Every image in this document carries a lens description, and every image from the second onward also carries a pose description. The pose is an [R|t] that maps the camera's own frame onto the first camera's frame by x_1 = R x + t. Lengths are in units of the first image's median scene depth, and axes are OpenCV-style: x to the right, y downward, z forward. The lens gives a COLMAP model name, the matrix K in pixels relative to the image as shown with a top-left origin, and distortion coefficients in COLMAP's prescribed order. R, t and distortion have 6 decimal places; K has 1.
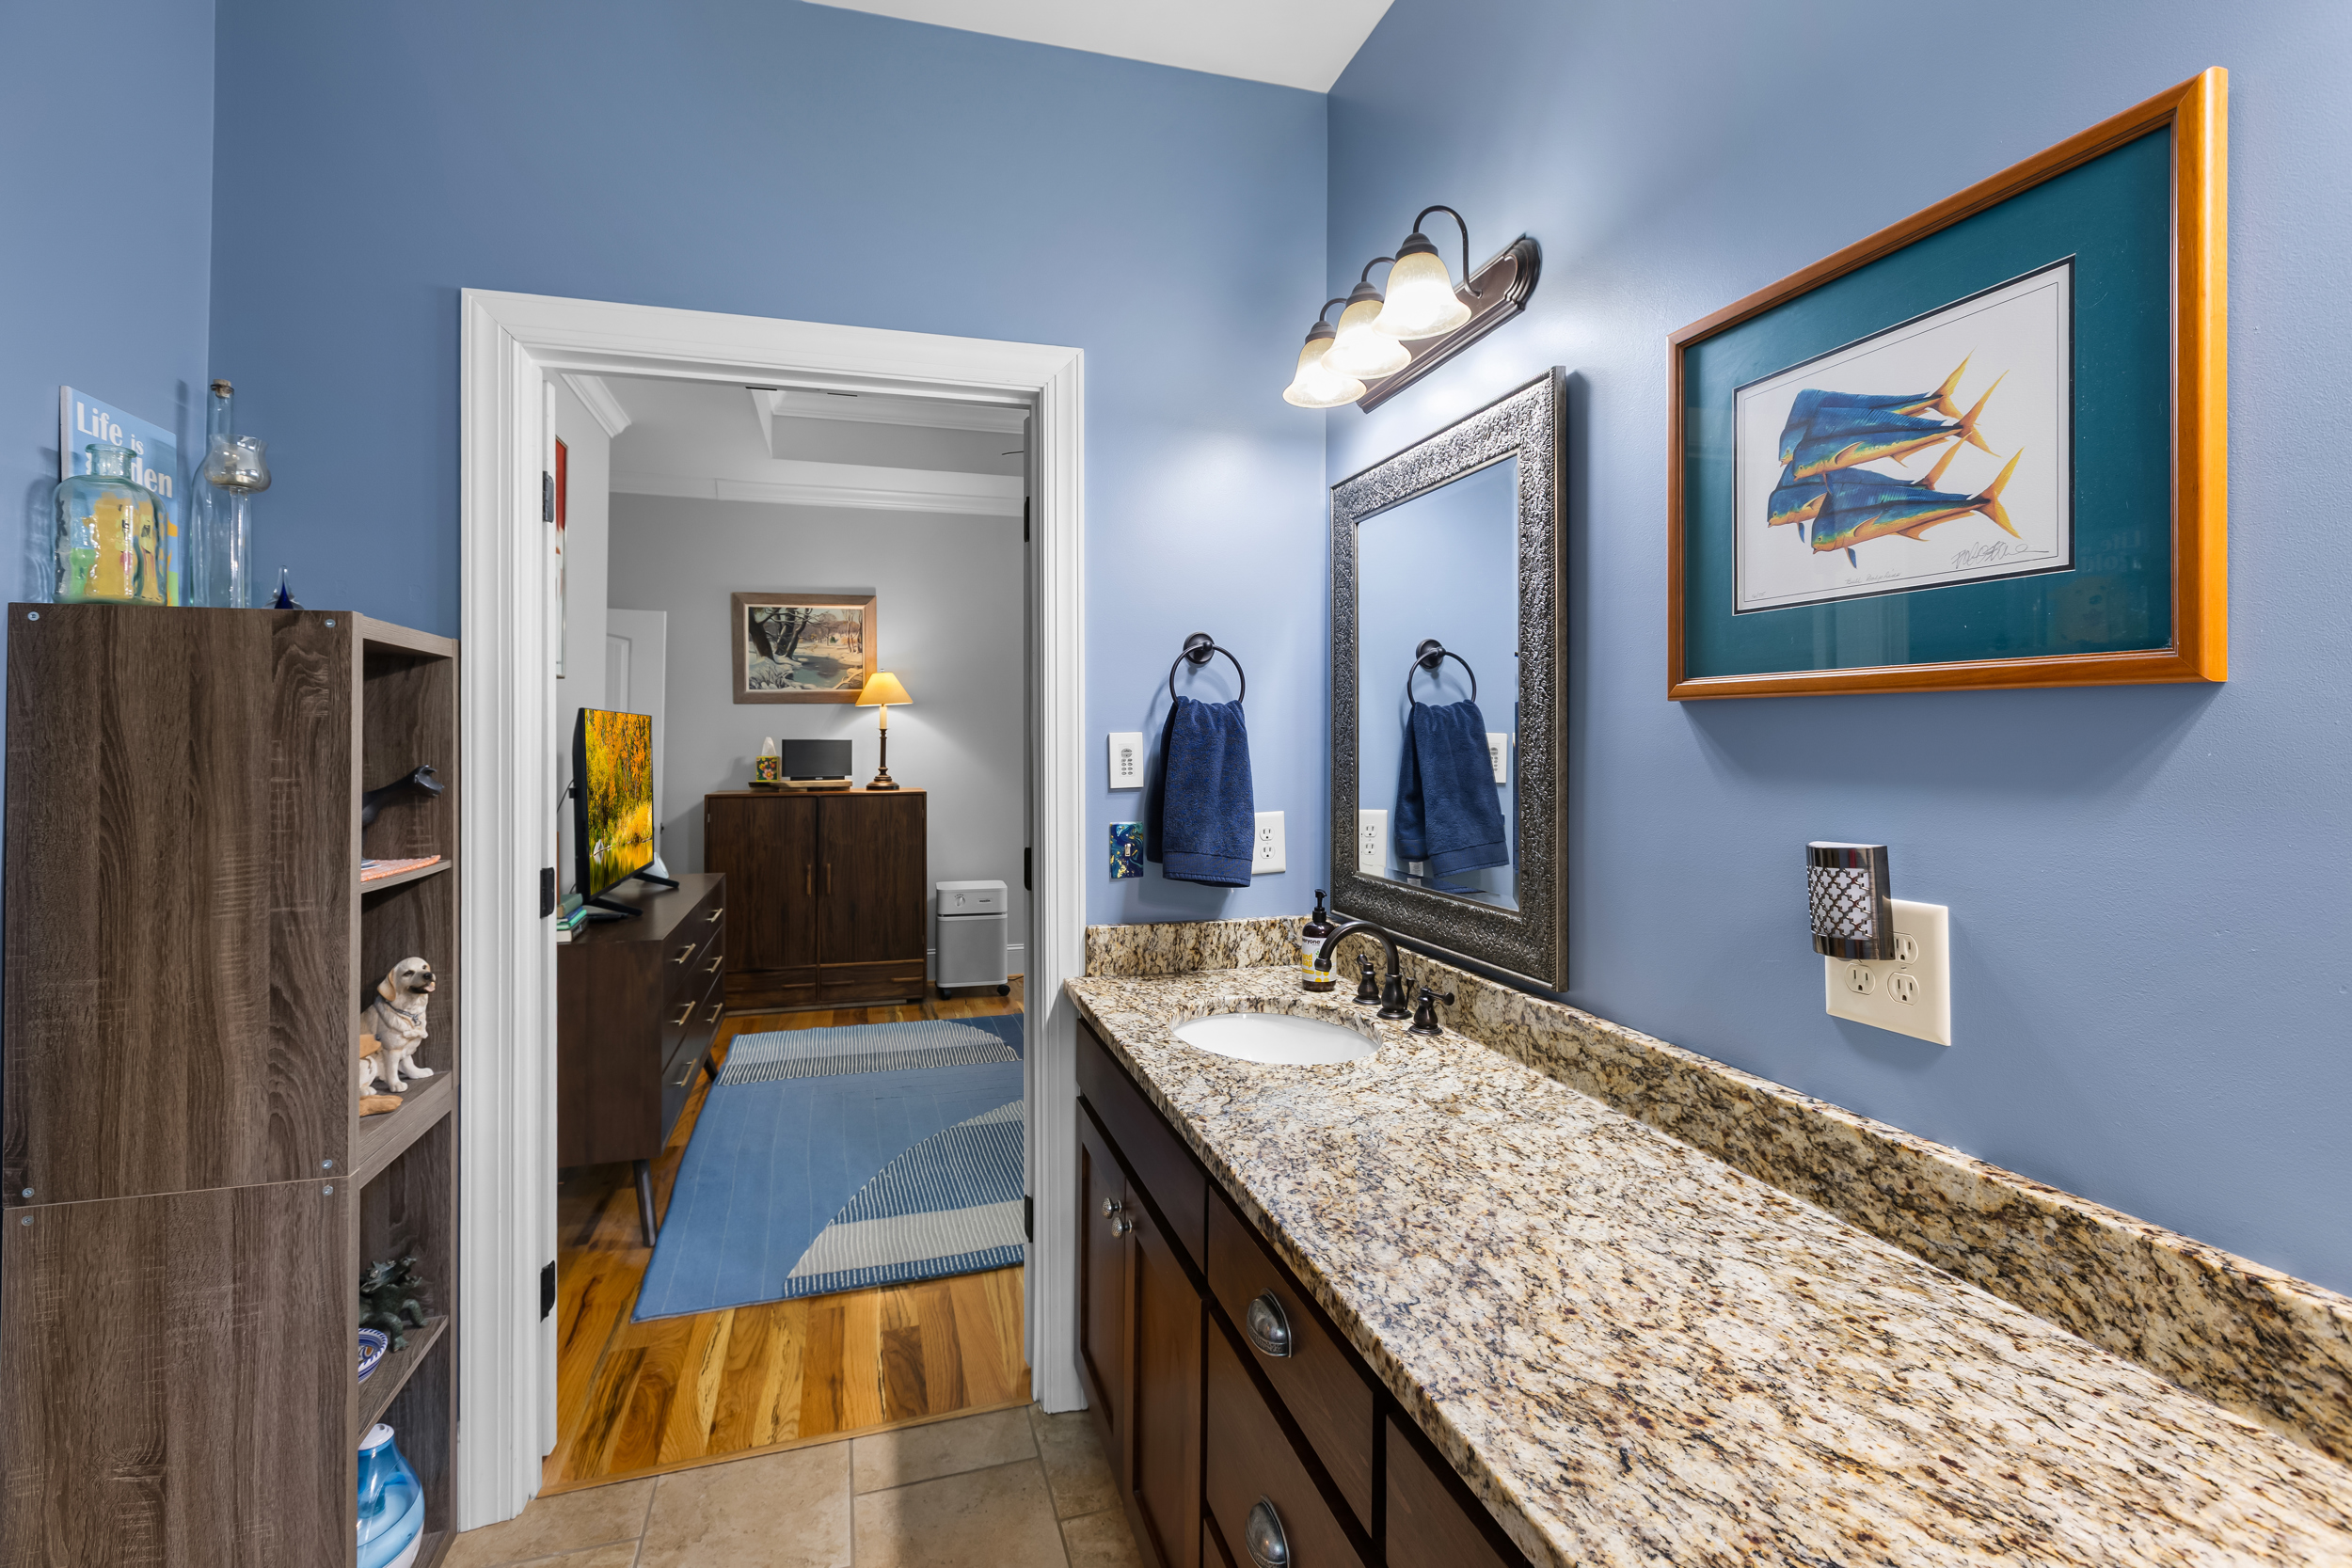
lens RADIAL K [[1070.5, 0, 1174.0], [0, 1070.5, 742.0], [0, 0, 1]] dist [0.002089, 0.000298]
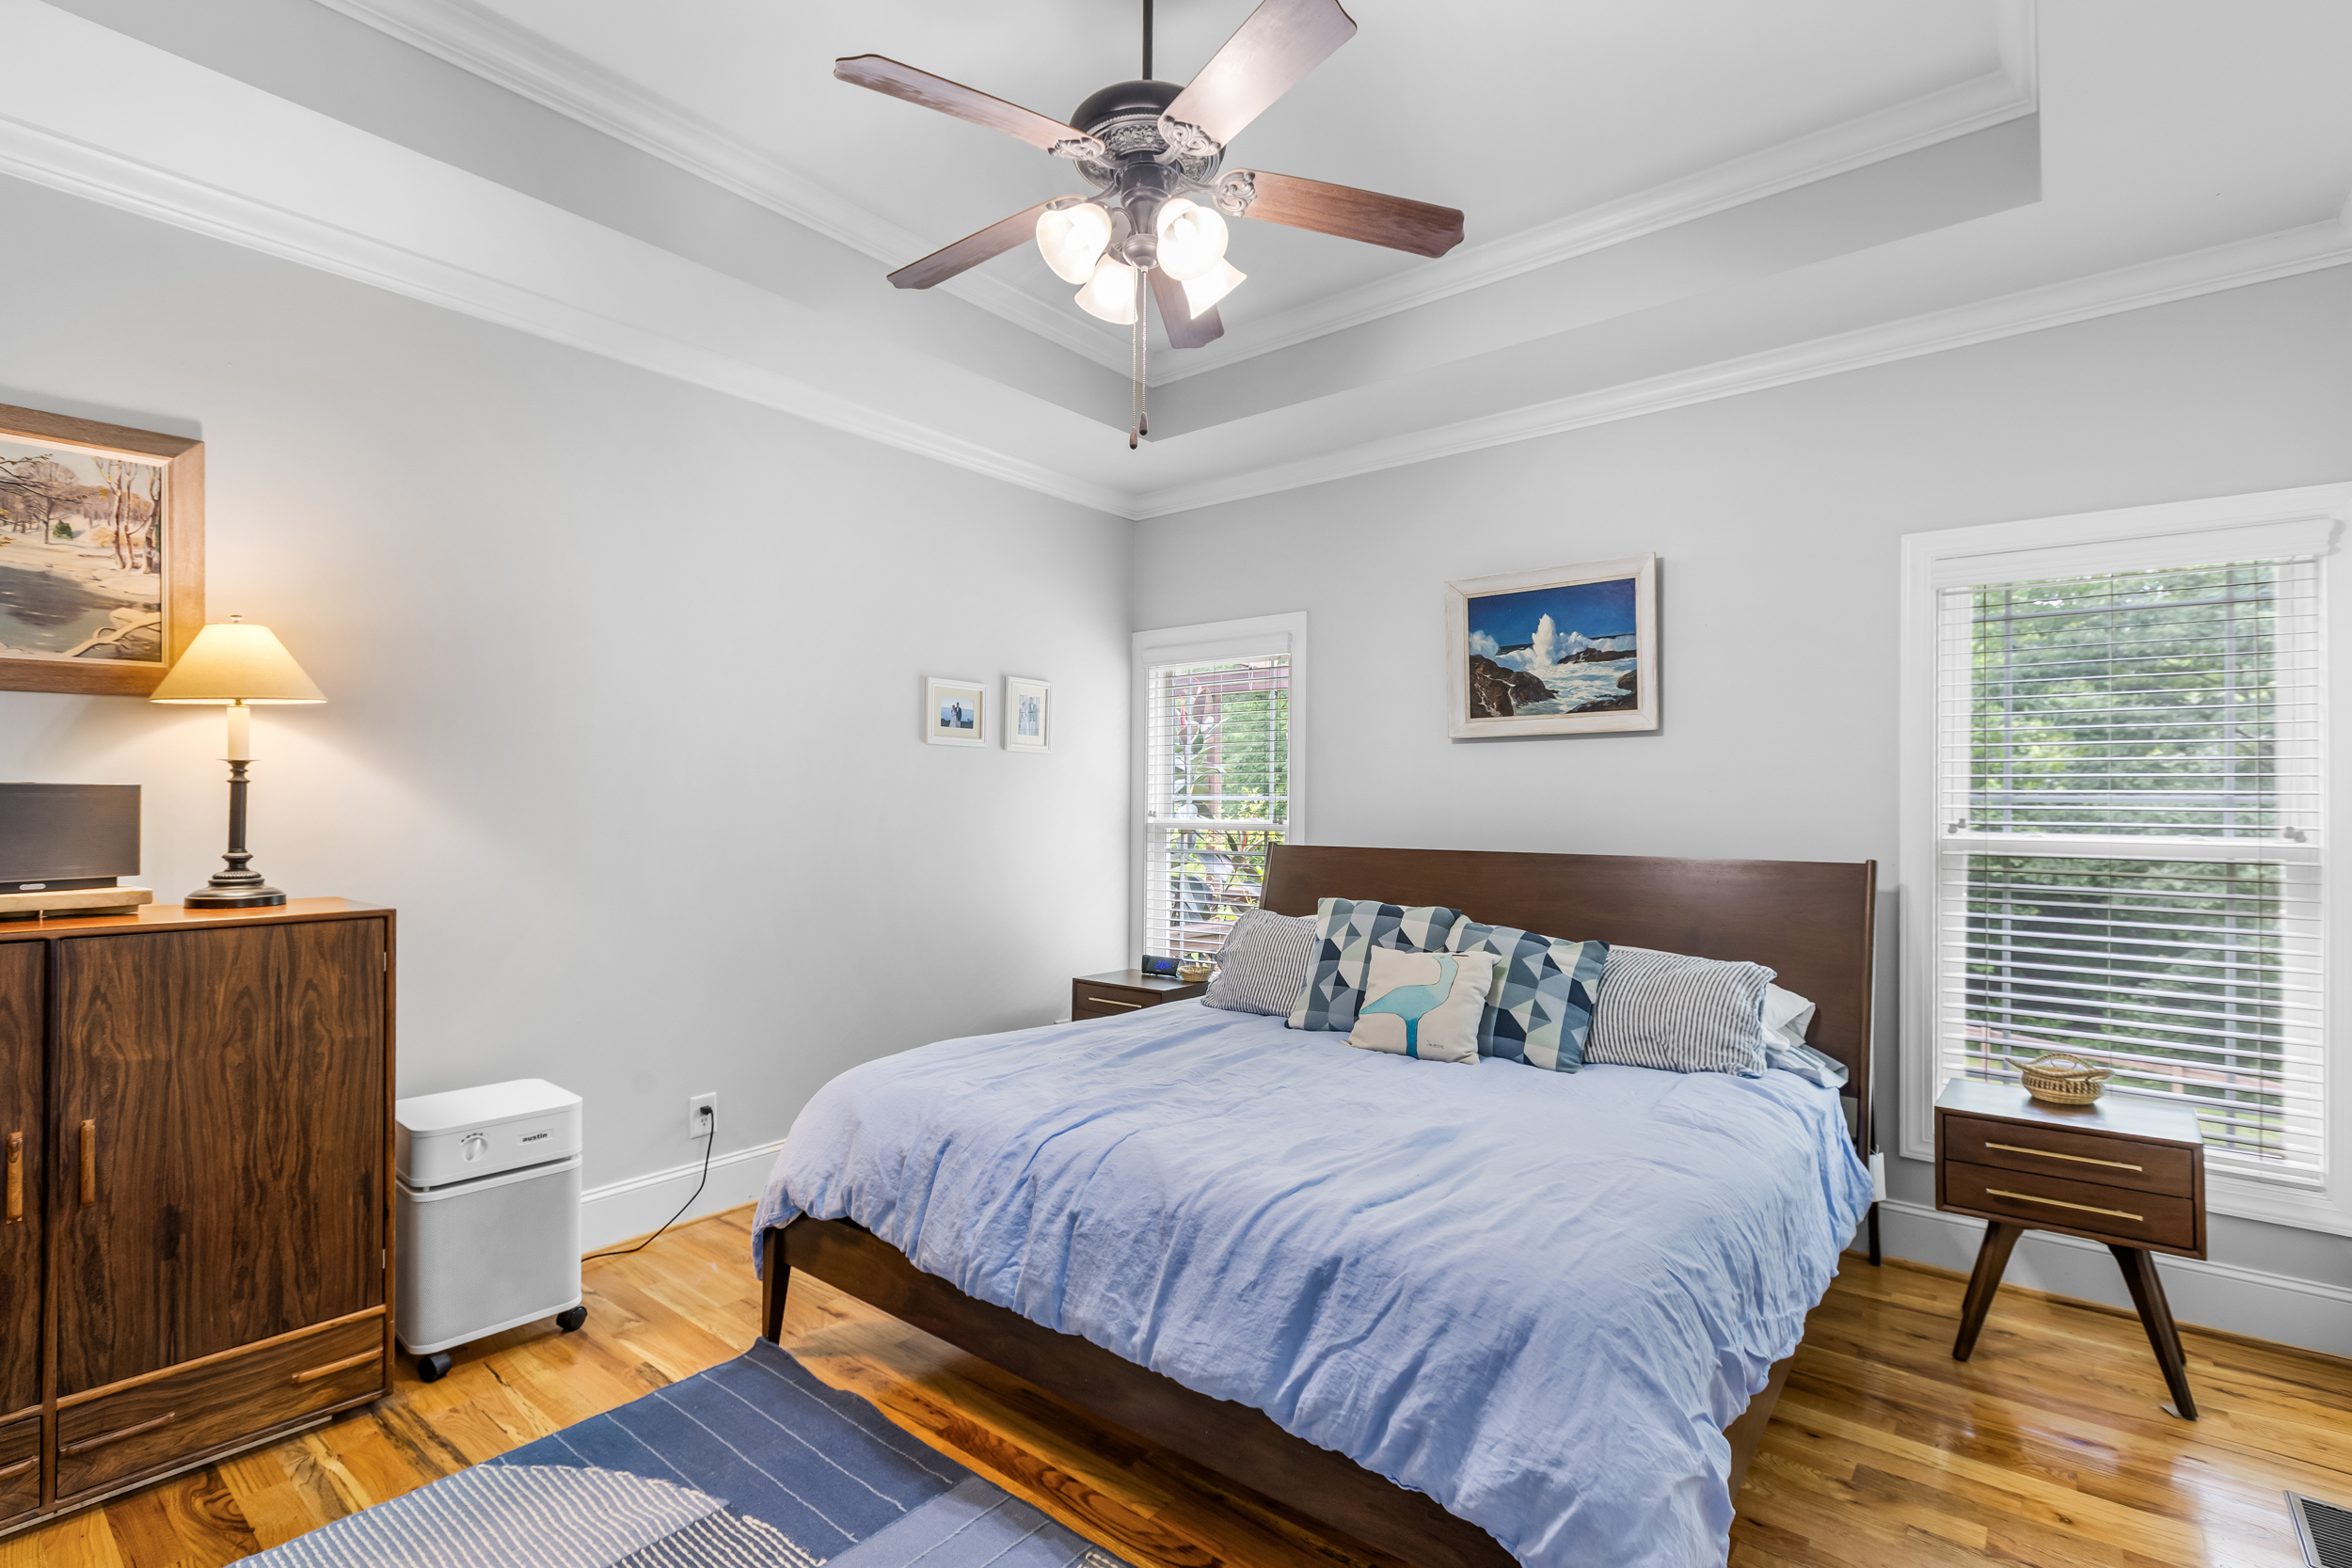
lens RADIAL K [[1095.9, 0, 1165.4], [0, 1095.9, 800.7], [0, 0, 1]] dist [0.000049, 0.000272]
pose [[0.830005, 0.005467, 0.557729, -0.212139], [-0.006752, 0.999977, 0.000247, 0.000974], [-0.557715, -0.003971, 0.830023, 0.450938]]
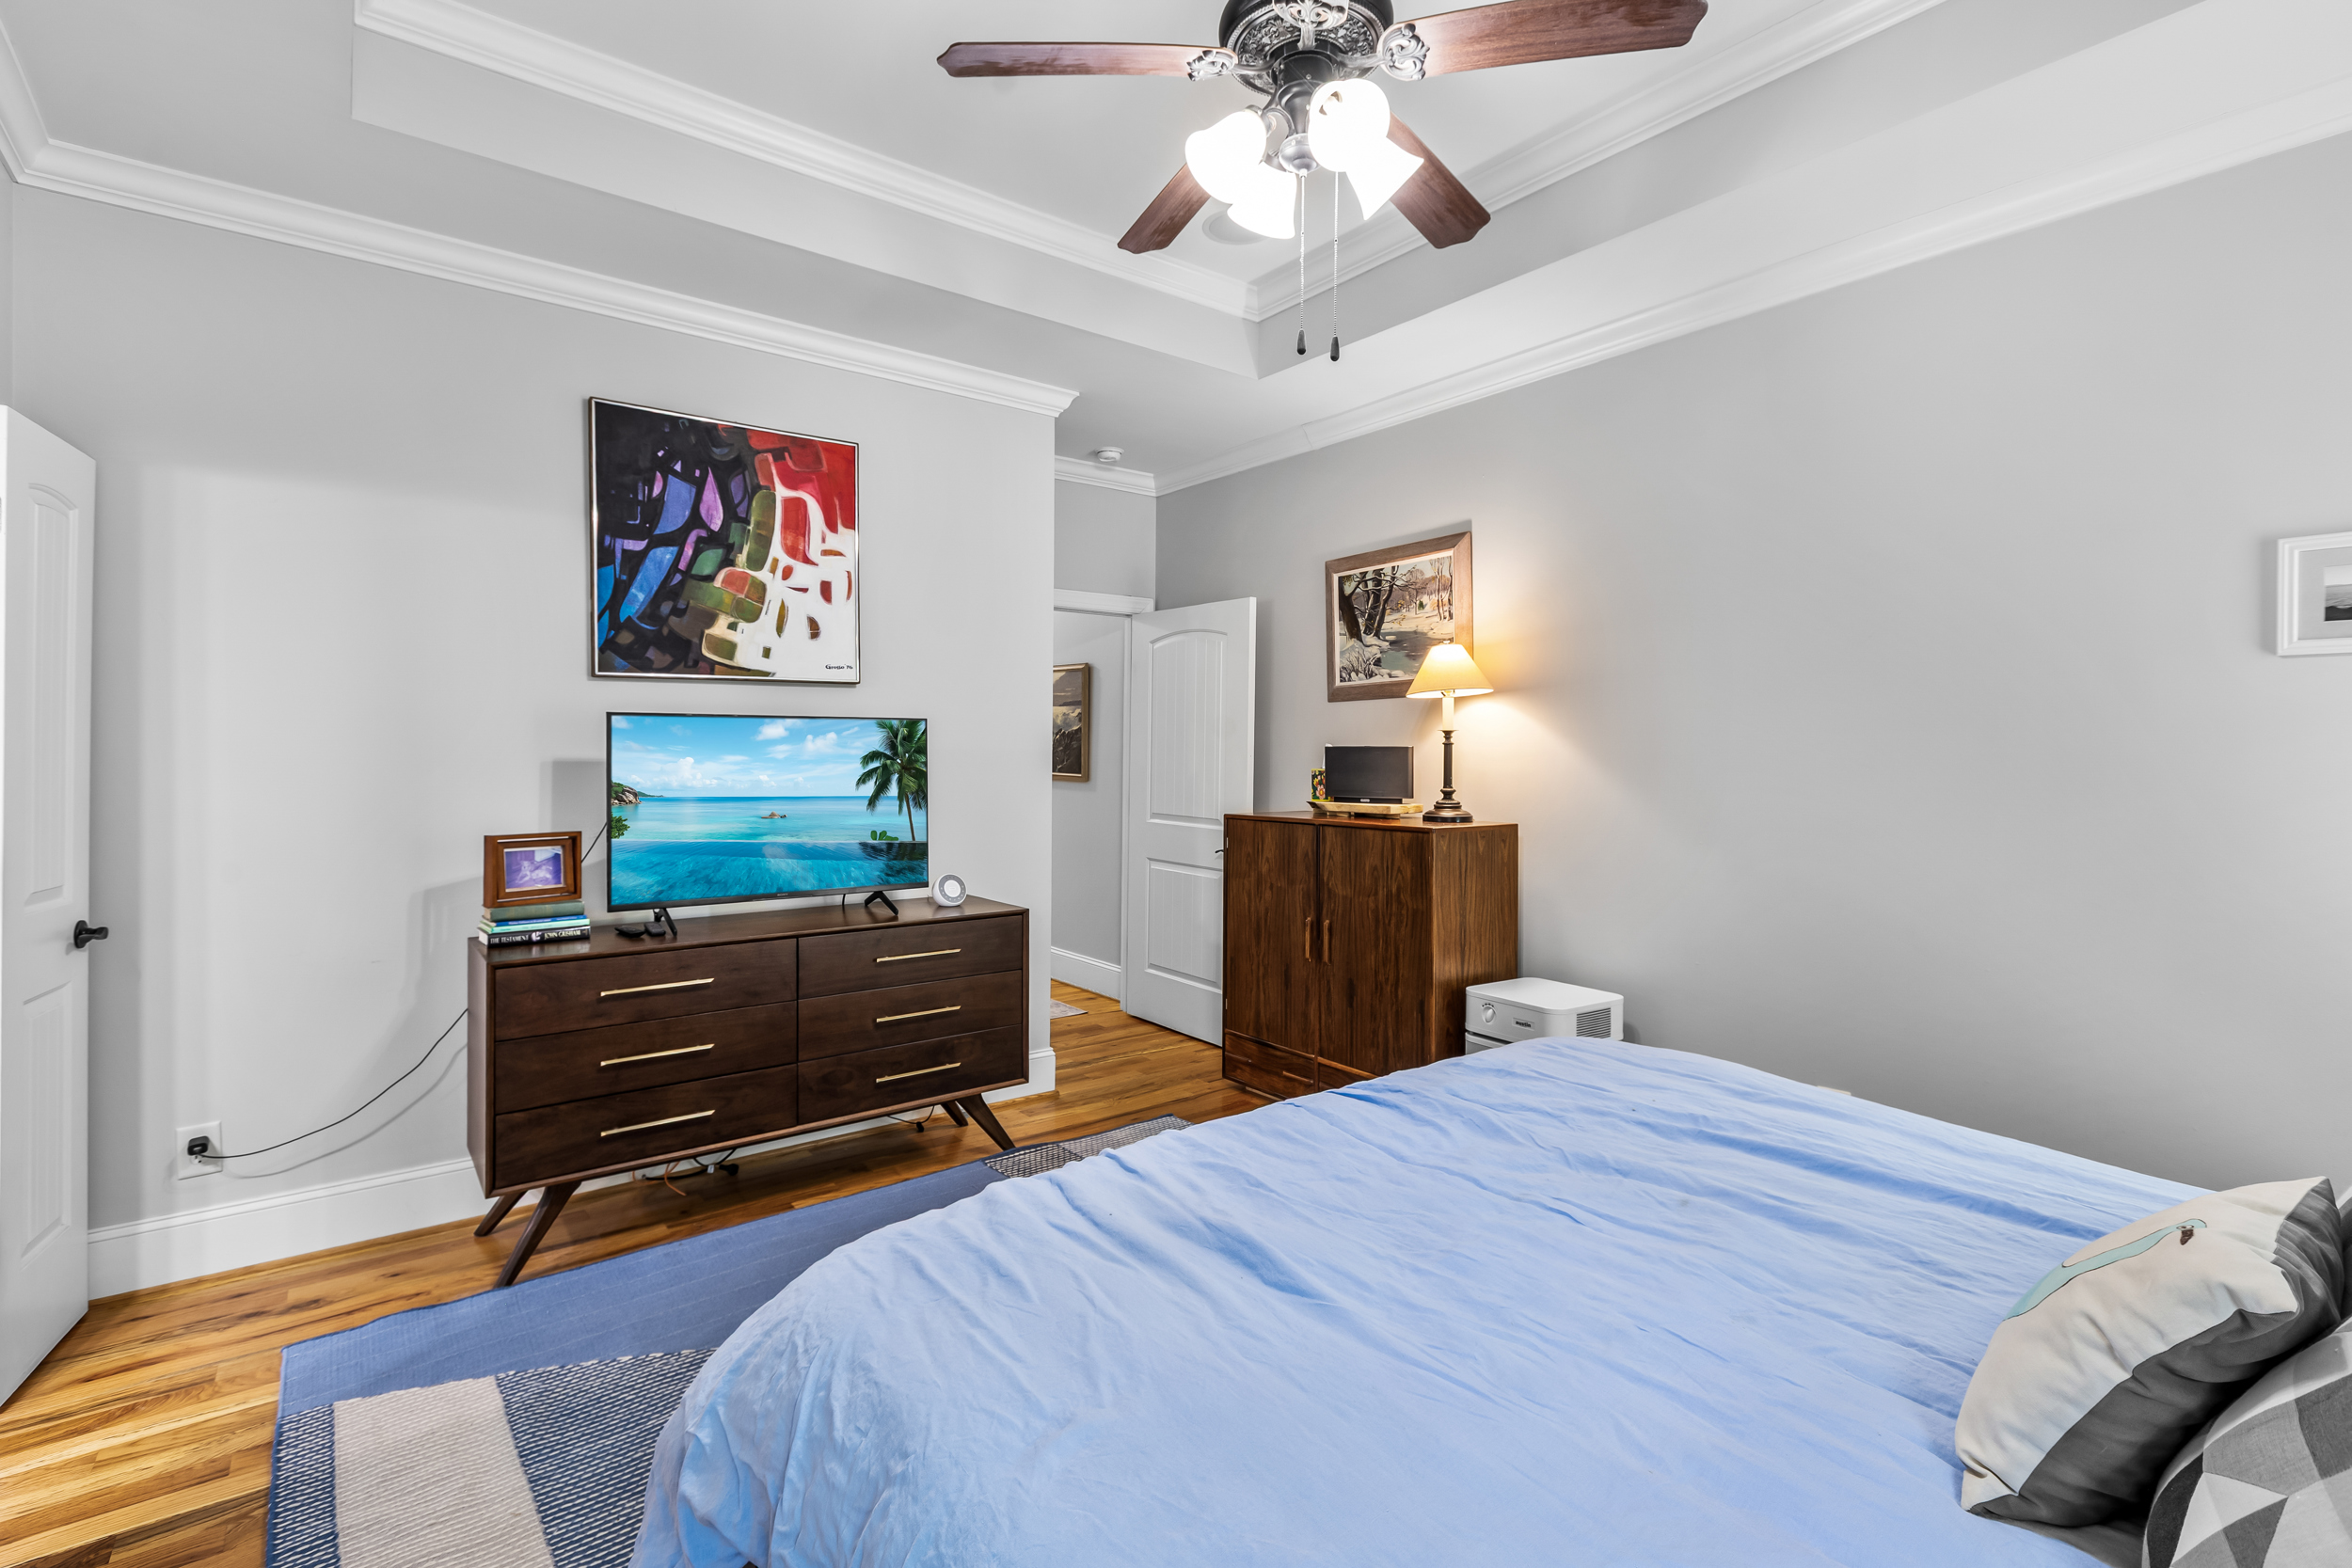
lens RADIAL K [[1084.8, 0, 1173.0], [0, 1084.8, 753.6], [0, 0, 1]] dist [0.001643, 0.000050]
pose [[0.356089, 0.000973, -0.934451, 0.298625], [-0.001952, 0.999998, 0.000297, 0.002428], [0.934450, 0.001718, 0.356091, 0.607552]]
